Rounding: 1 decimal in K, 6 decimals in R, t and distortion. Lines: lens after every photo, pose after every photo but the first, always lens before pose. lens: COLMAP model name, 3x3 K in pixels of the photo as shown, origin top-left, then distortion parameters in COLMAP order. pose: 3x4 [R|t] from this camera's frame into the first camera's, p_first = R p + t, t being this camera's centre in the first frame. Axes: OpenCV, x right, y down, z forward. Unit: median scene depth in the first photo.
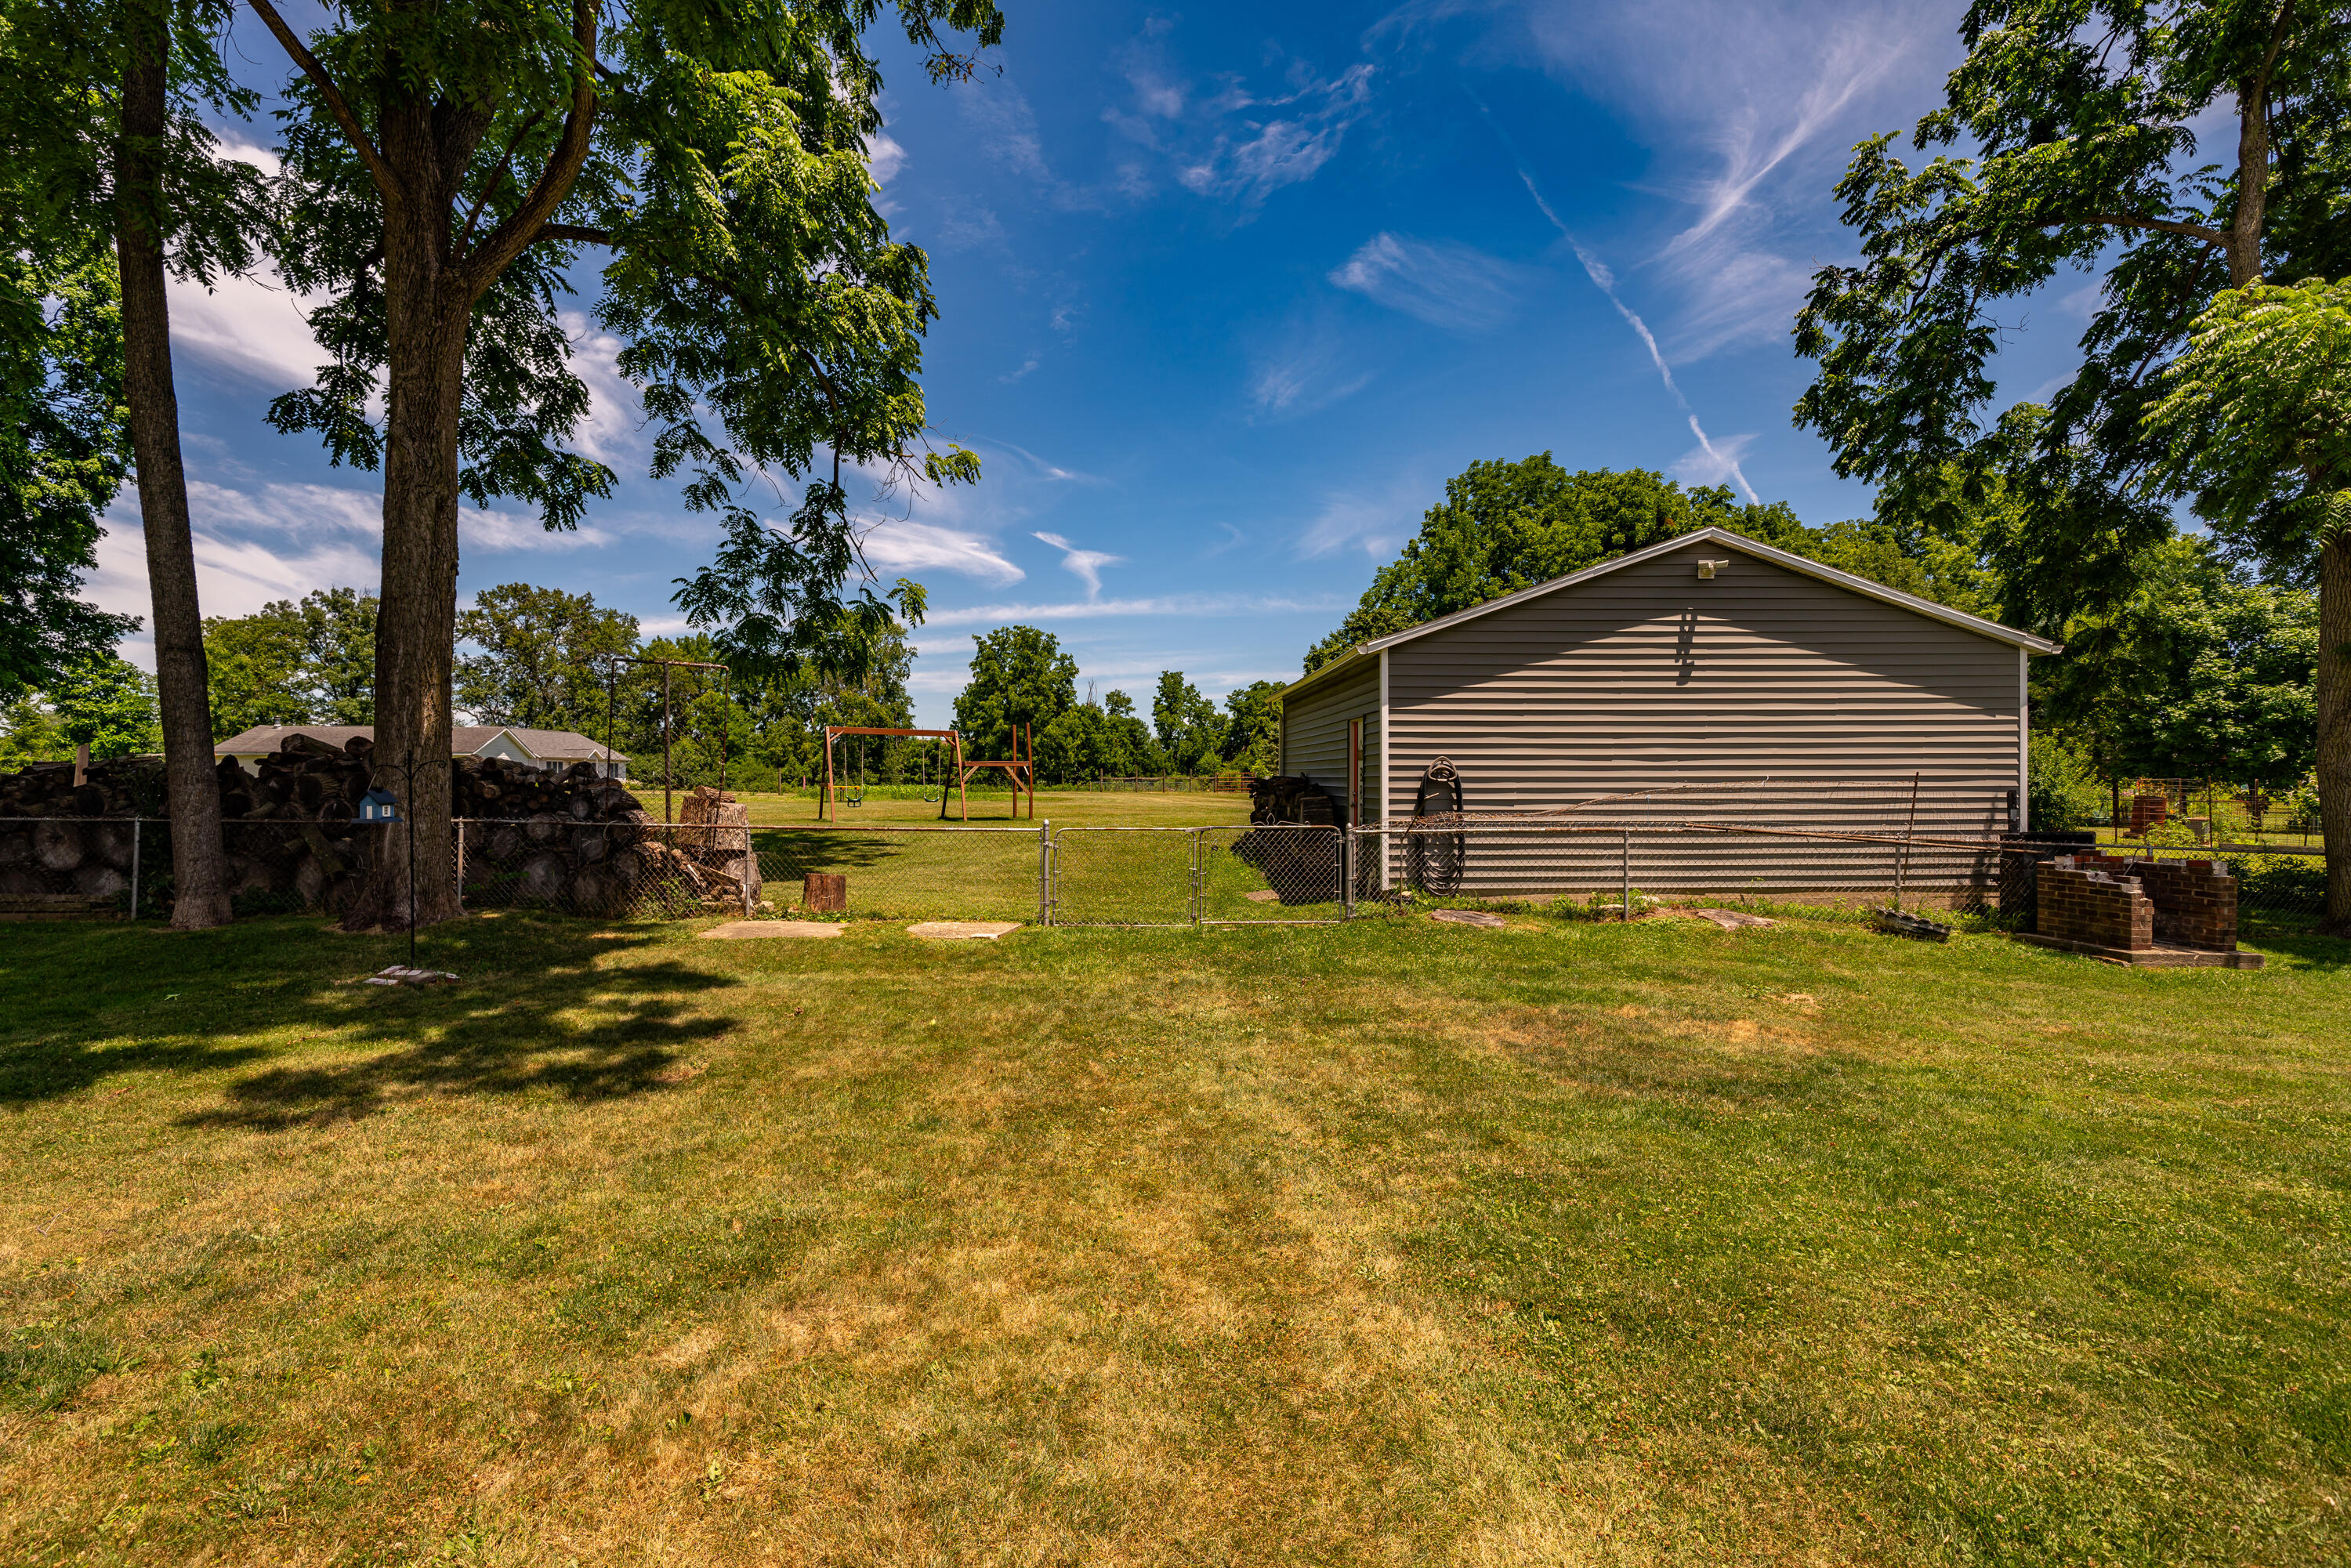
lens RADIAL K [[1074.0, 0, 1159.2], [0, 1074.0, 780.2], [0, 0, 1]] dist [0.001765, 0.000674]
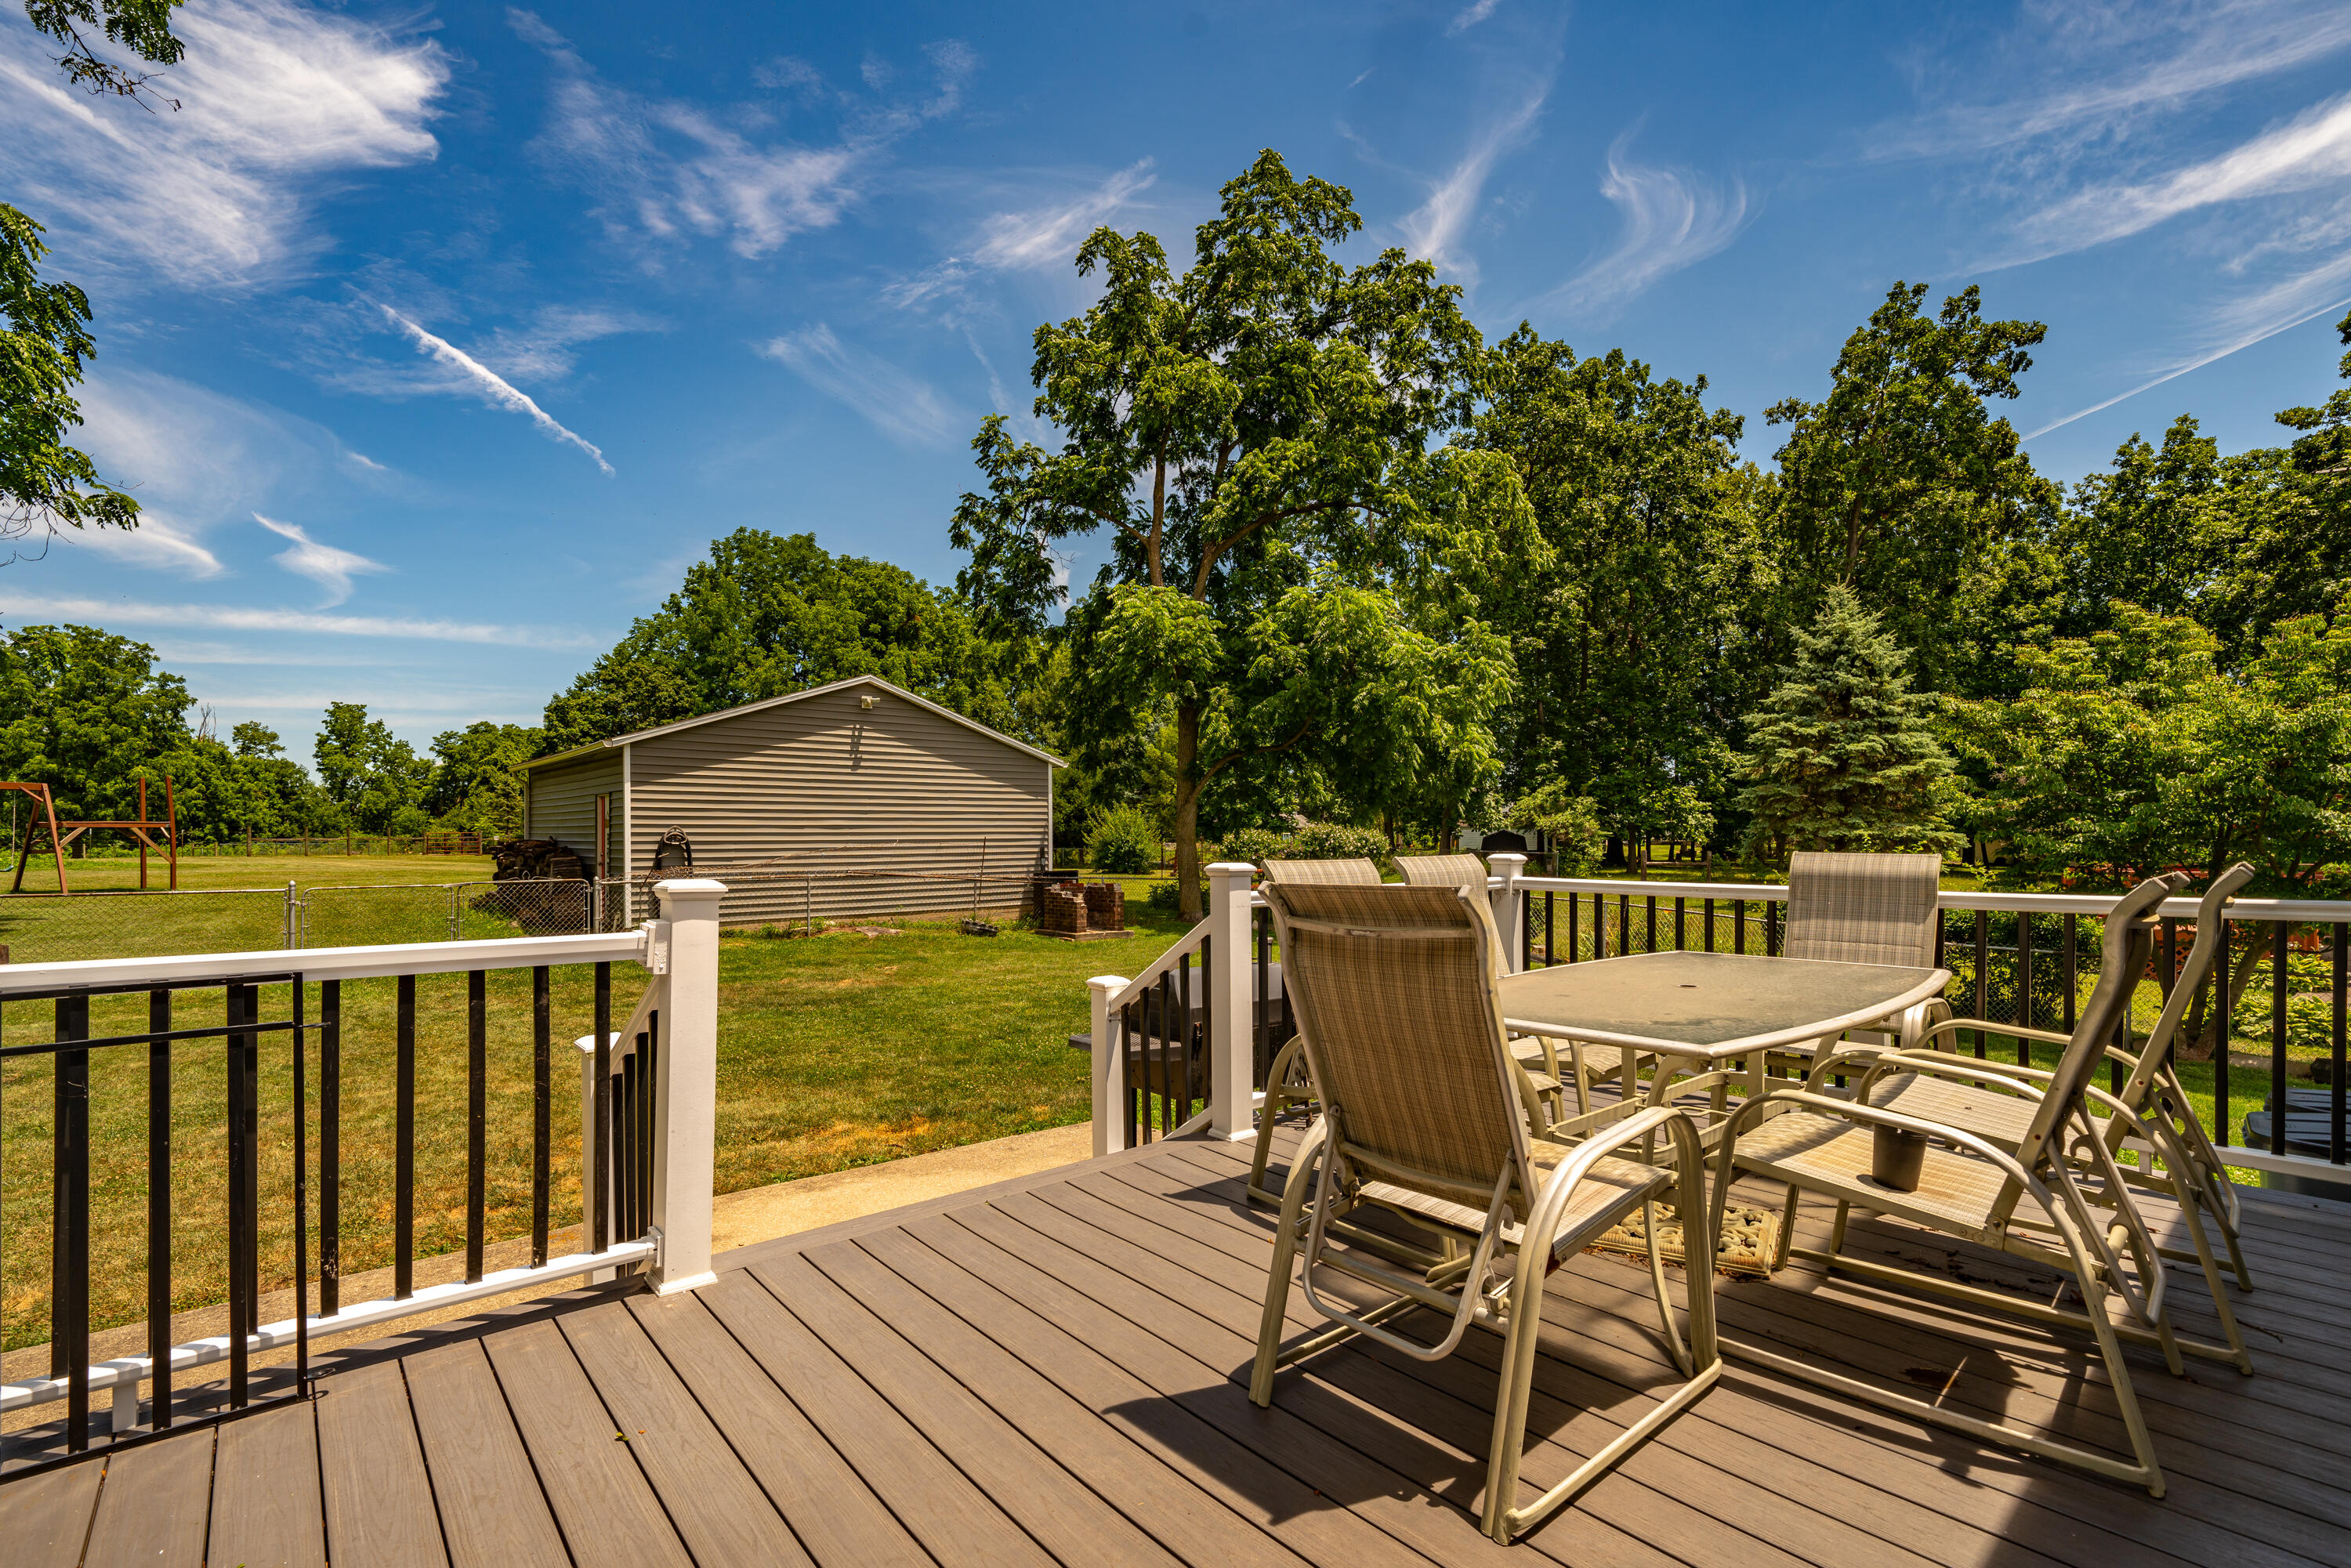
lens RADIAL K [[1074.0, 0, 1236.0], [0, 1074.0, 838.2], [0, 0, 1]] dist [0.001765, 0.000674]
pose [[0.760074, -0.002905, 0.649830, -0.050075], [0.002830, 0.999995, 0.001160, -0.003857], [-0.649830, 0.000957, 0.760079, -0.308557]]
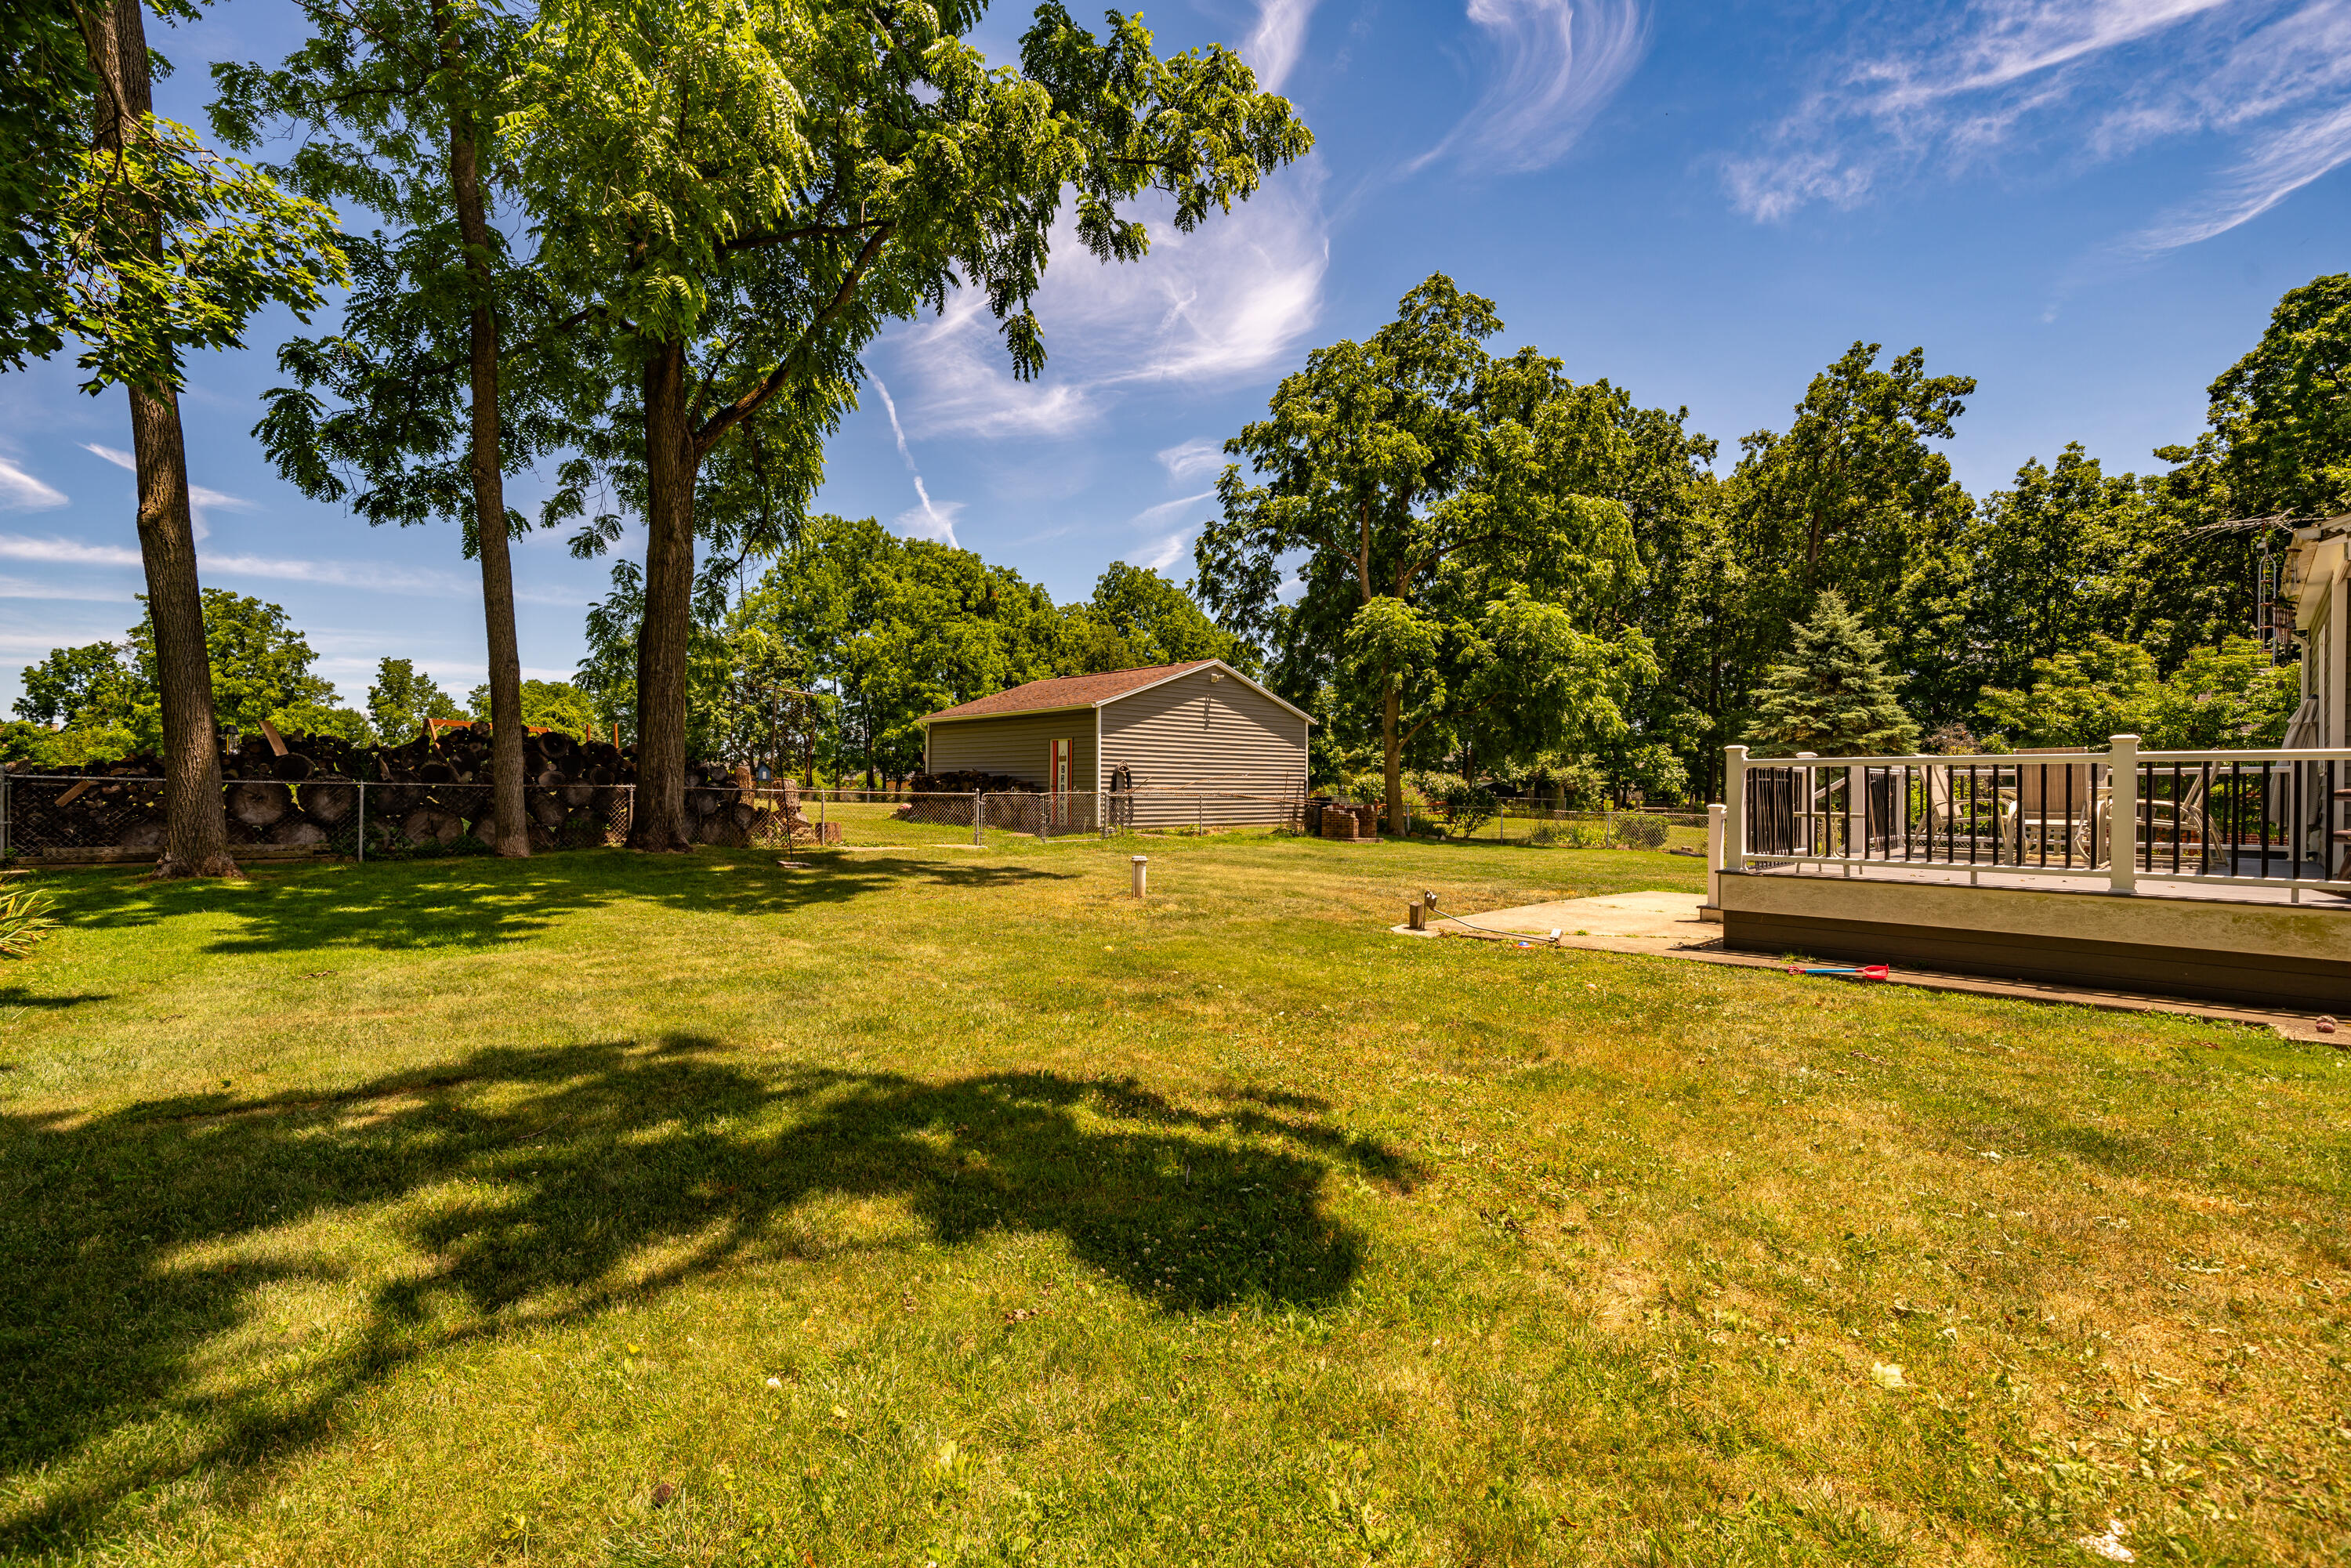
lens RADIAL K [[1018.5, 0, 1173.1], [0, 1018.5, 794.5], [0, 0, 1]] dist [0.006054, -0.000464]
pose [[0.749704, 0.004303, 0.661759, -0.590290], [-0.007364, 0.999971, 0.001841, 0.023983], [-0.661732, -0.006254, 0.749714, -0.323113]]
